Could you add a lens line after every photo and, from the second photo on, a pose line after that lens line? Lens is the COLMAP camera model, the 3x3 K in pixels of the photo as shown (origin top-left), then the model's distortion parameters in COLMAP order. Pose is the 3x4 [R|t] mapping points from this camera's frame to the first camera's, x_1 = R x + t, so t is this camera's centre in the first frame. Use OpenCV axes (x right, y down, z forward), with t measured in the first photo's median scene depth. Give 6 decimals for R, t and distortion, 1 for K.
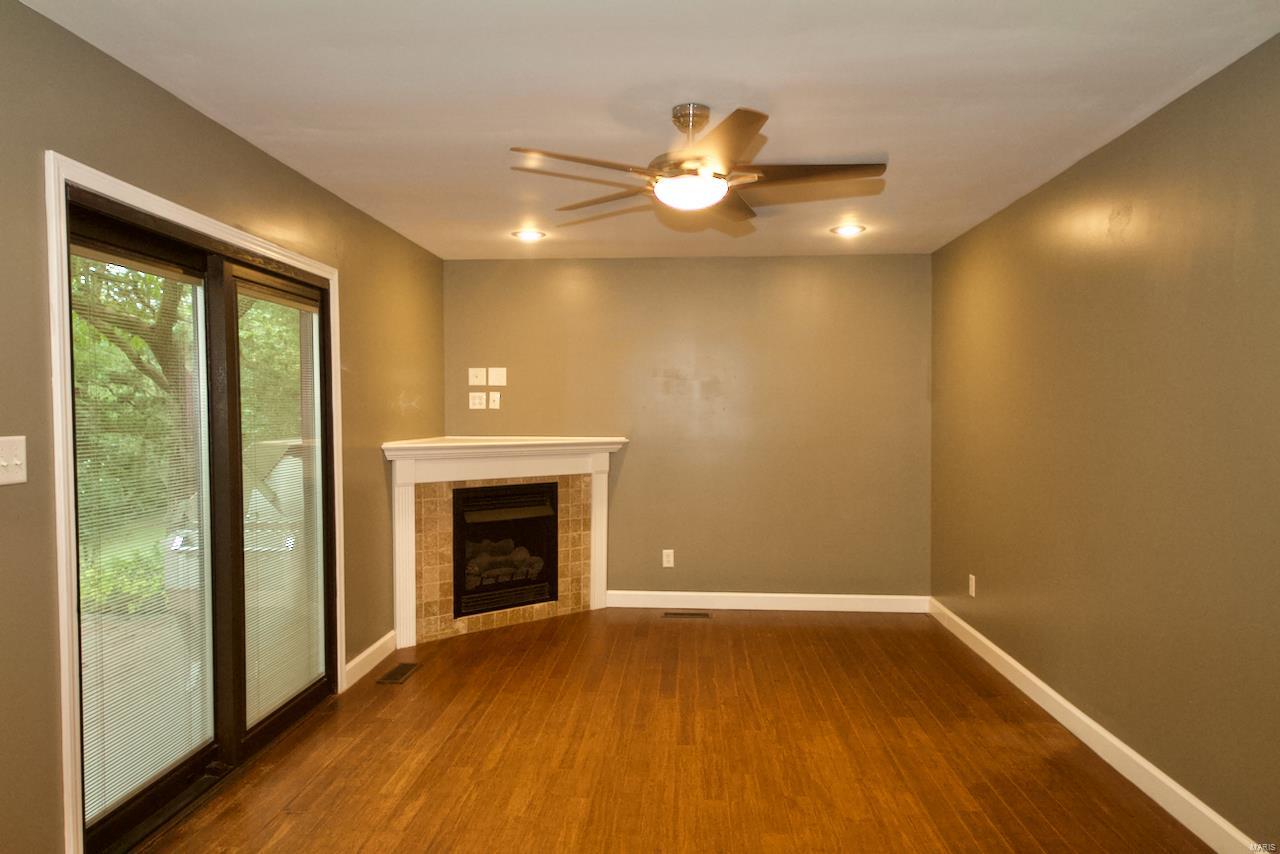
lens RADIAL K [[891.0, 0, 592.8], [0, 891.0, 436.2], [0, 0, 1]] dist [-0.007189, -0.004770]
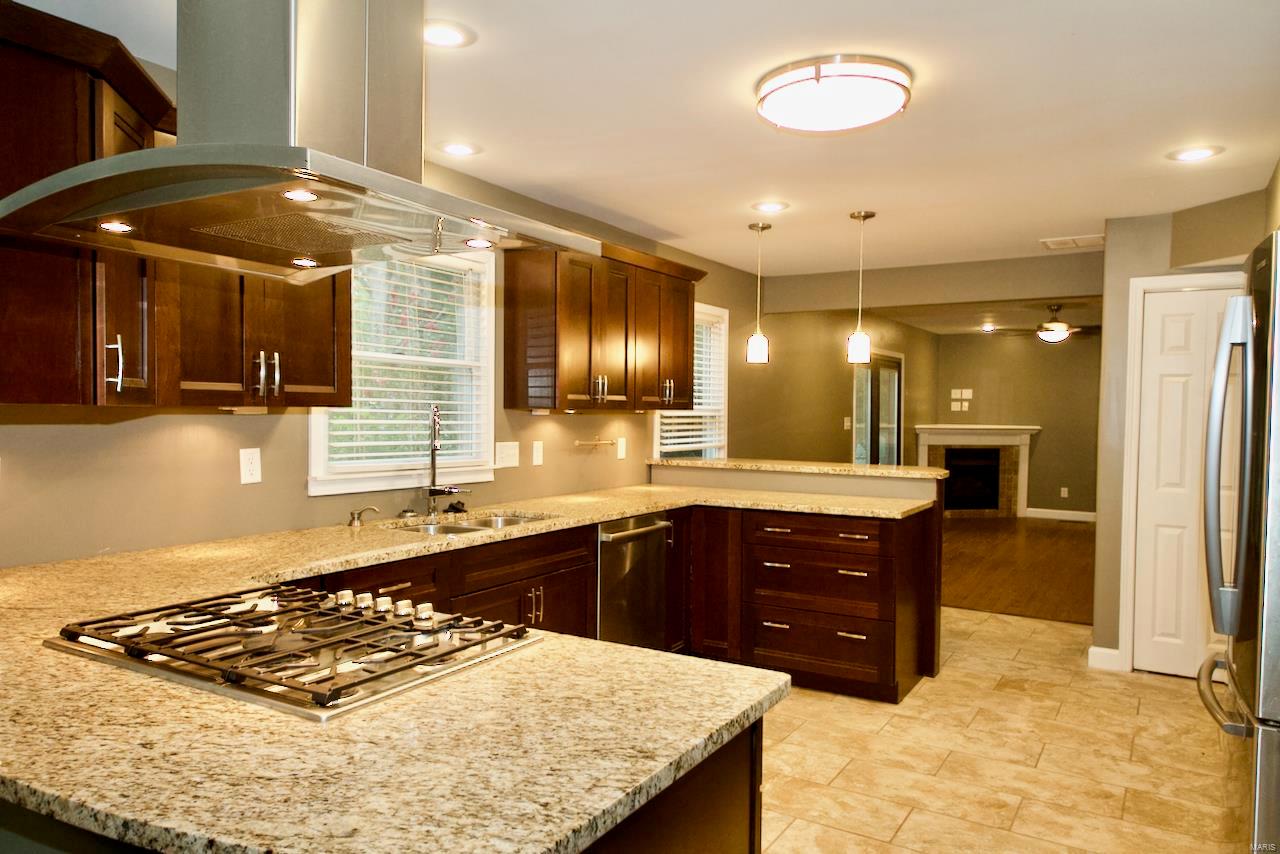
lens RADIAL K [[891.0, 0, 592.8], [0, 891.0, 436.2], [0, 0, 1]] dist [-0.007189, -0.004770]
pose [[0.892232, 0.022845, -0.450999, 0.042227], [-0.021167, 0.999738, 0.008765, 0.025873], [0.451080, 0.001726, 0.892482, -1.114555]]
